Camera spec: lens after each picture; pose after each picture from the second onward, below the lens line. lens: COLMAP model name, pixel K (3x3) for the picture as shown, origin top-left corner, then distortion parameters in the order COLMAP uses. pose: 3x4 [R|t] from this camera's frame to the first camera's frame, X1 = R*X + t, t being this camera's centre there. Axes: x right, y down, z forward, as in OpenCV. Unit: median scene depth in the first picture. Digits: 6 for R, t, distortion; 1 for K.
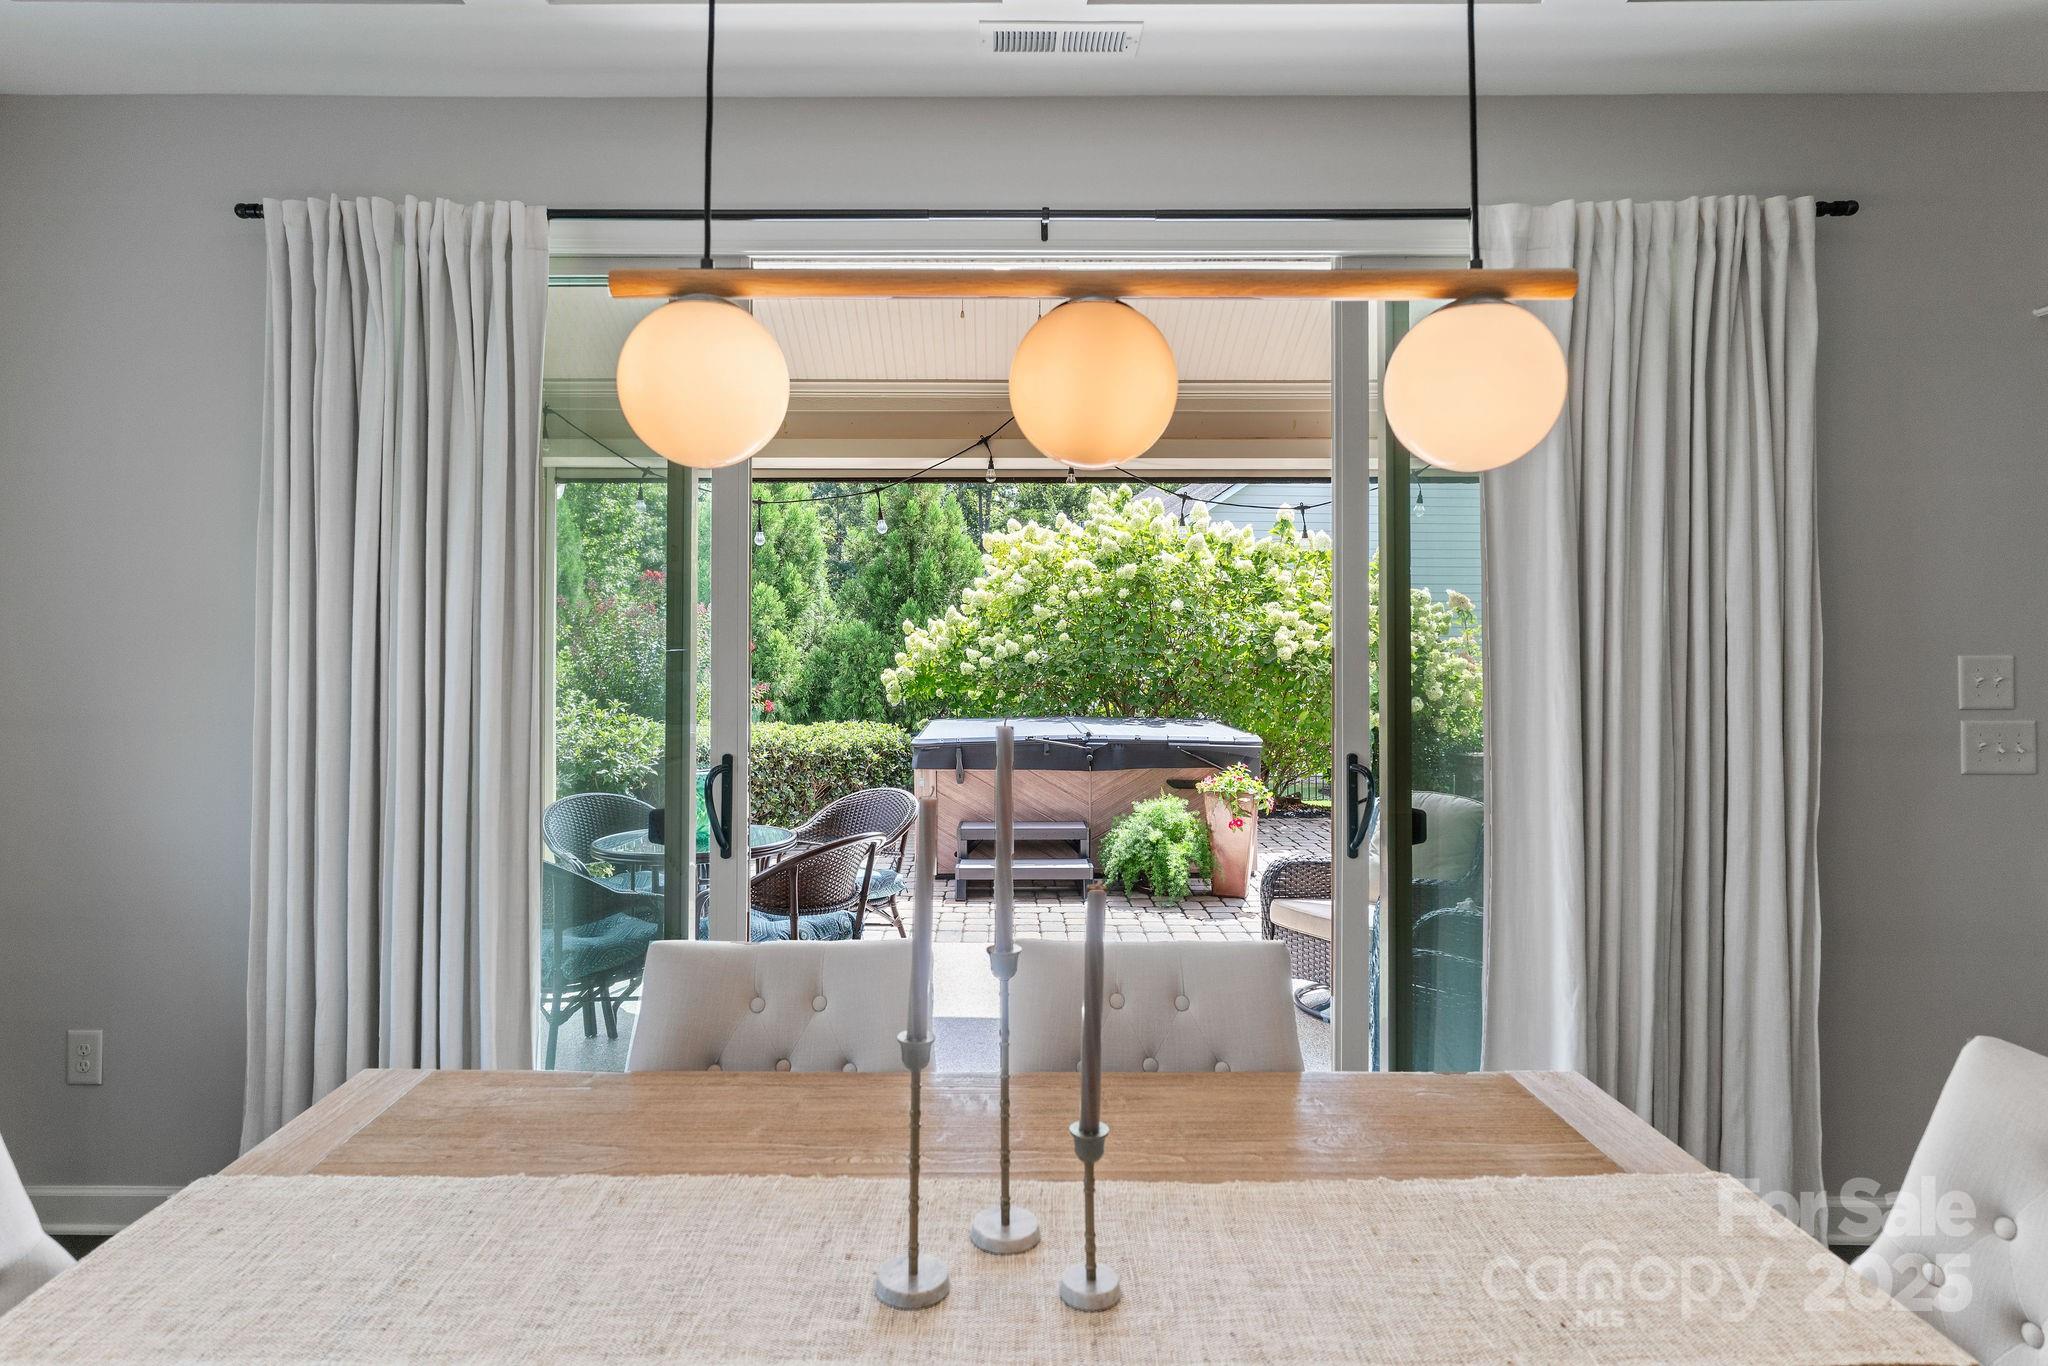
lens RADIAL K [[1130.0, 0, 996.8], [0, 1130.0, 627.4], [0, 0, 1]] dist [0.000699, 0.000792]
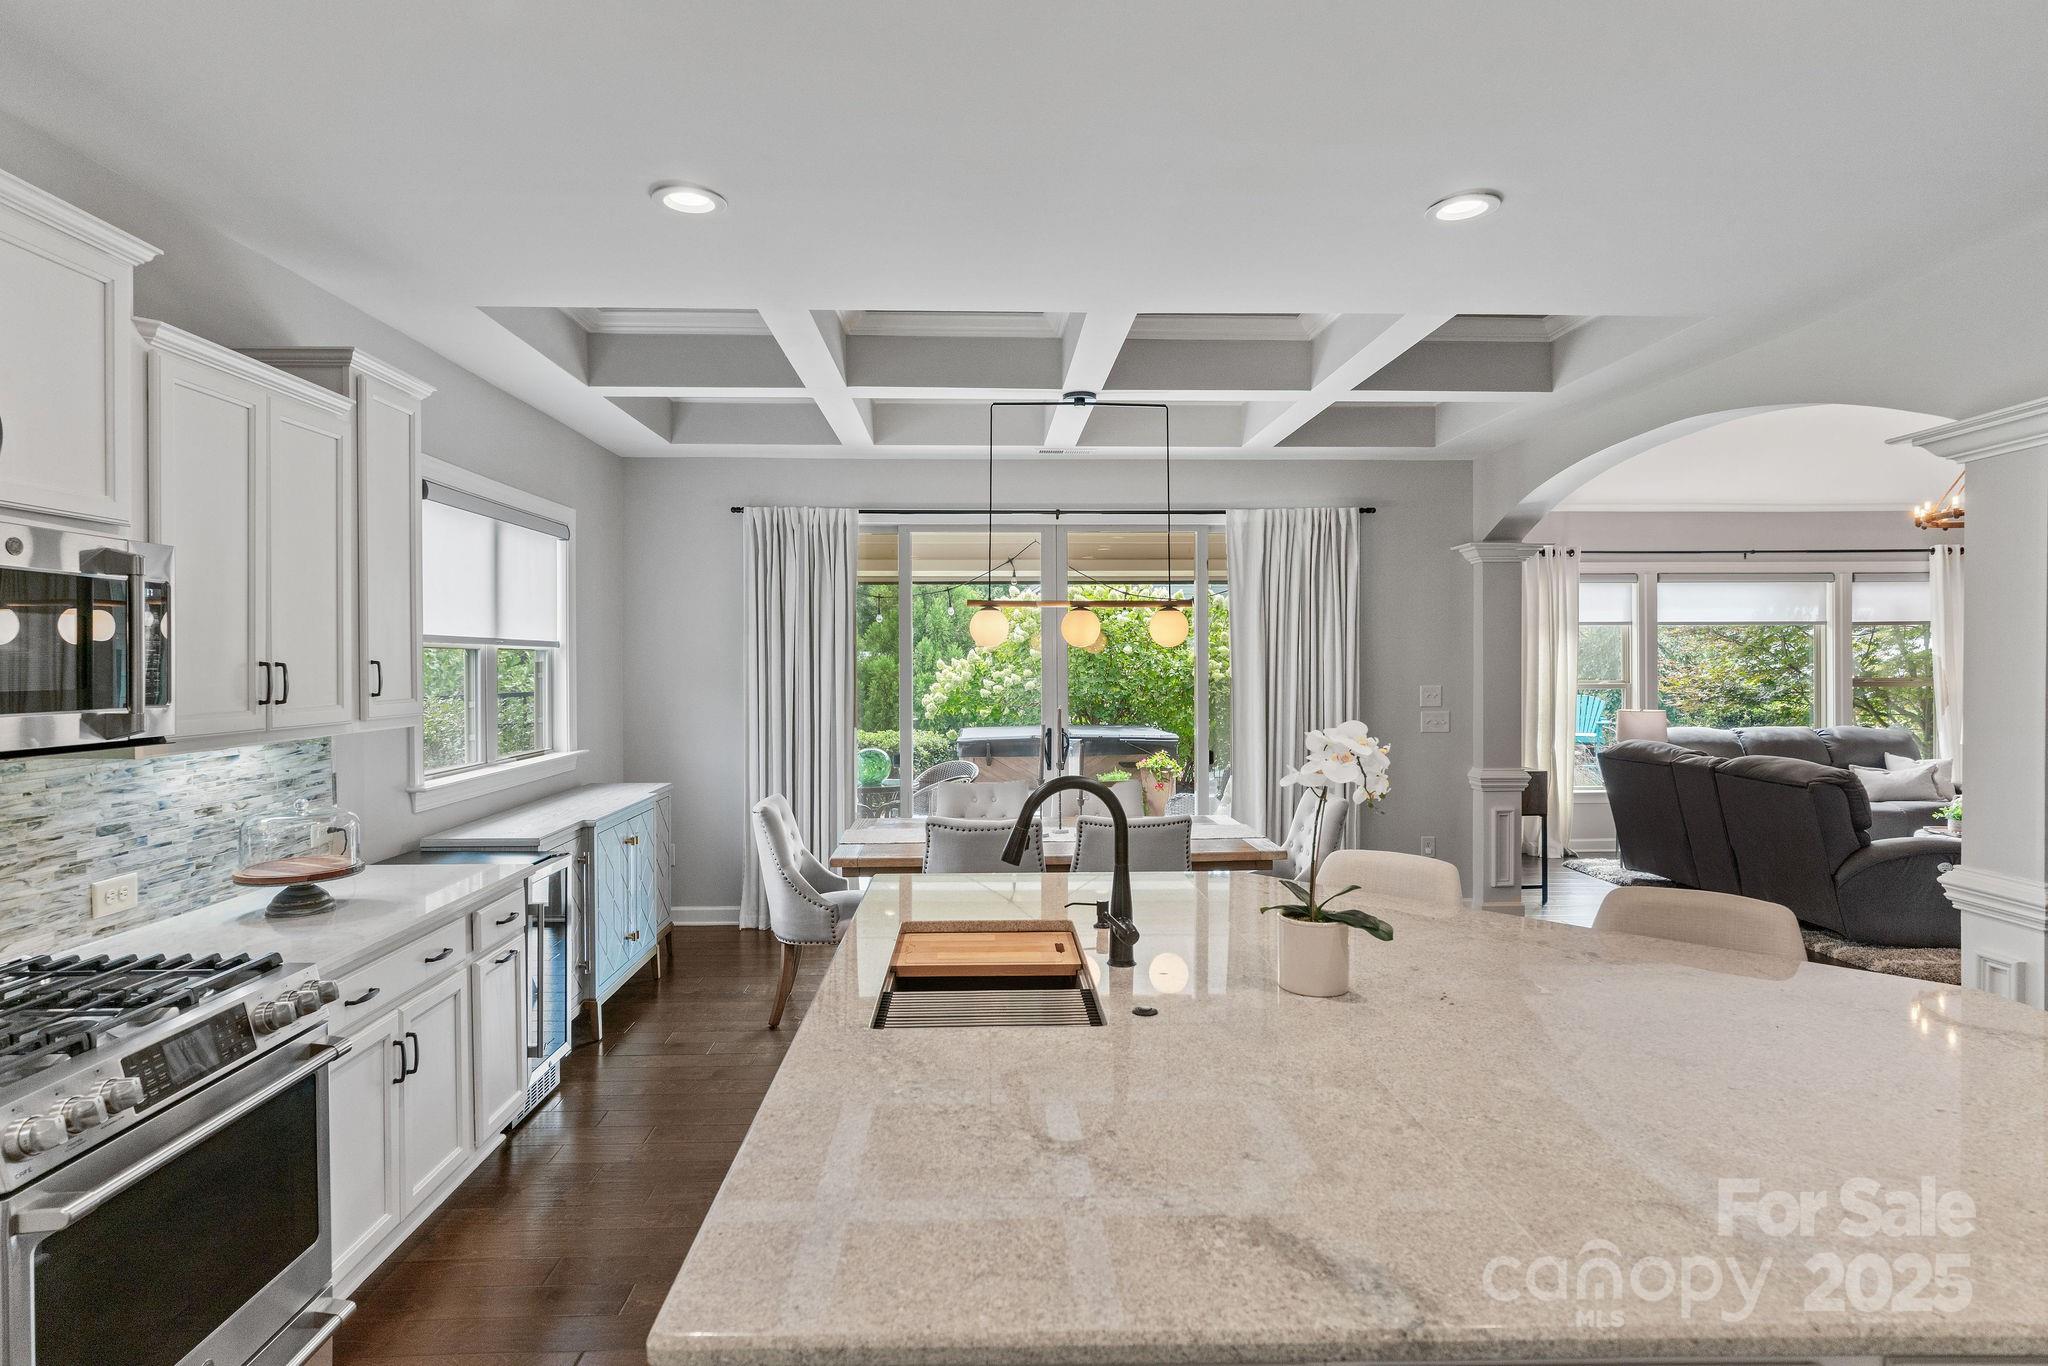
lens RADIAL K [[1047.1, 0, 1014.7], [0, 1047.1, 676.3], [0, 0, 1]] dist [-0.007276, 0.007251]
pose [[0.999360, -0.005052, 0.035422, -0.039139], [0.004335, 0.999785, 0.020282, -0.013769], [-0.035516, -0.020116, 0.999167, -0.381967]]
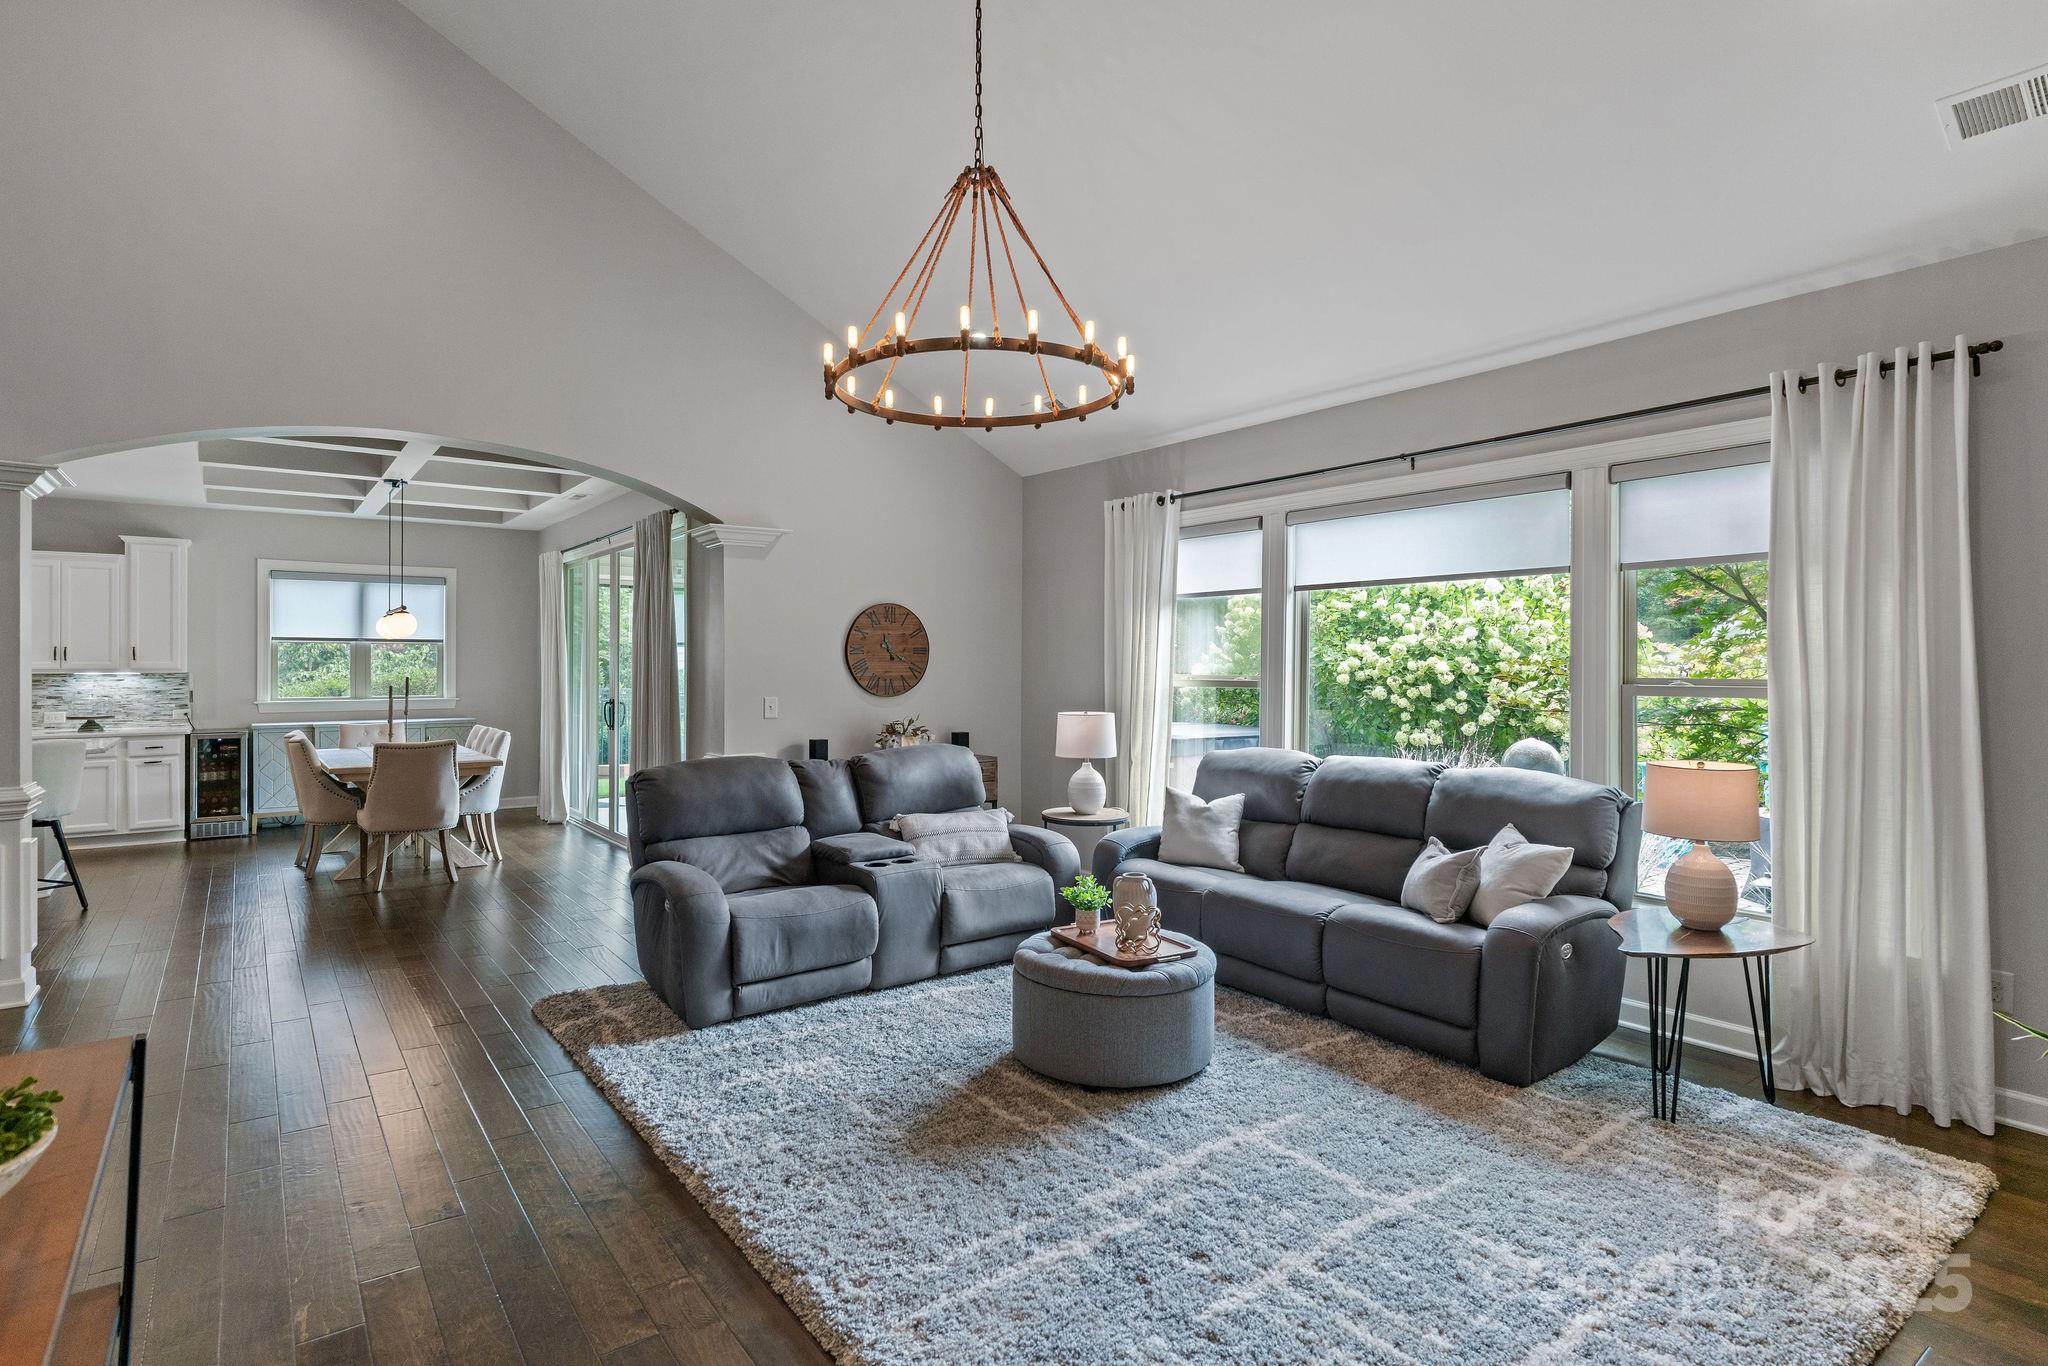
lens RADIAL K [[1054.2, 0, 998.1], [0, 1054.2, 669.5], [0, 0, 1]] dist [0.001671, 0.001238]
pose [[0.584040, 0.005236, -0.811708, 0.953404], [0.003110, 0.999957, 0.008688, 0.001247], [0.811719, -0.007599, 0.583999, 0.029713]]
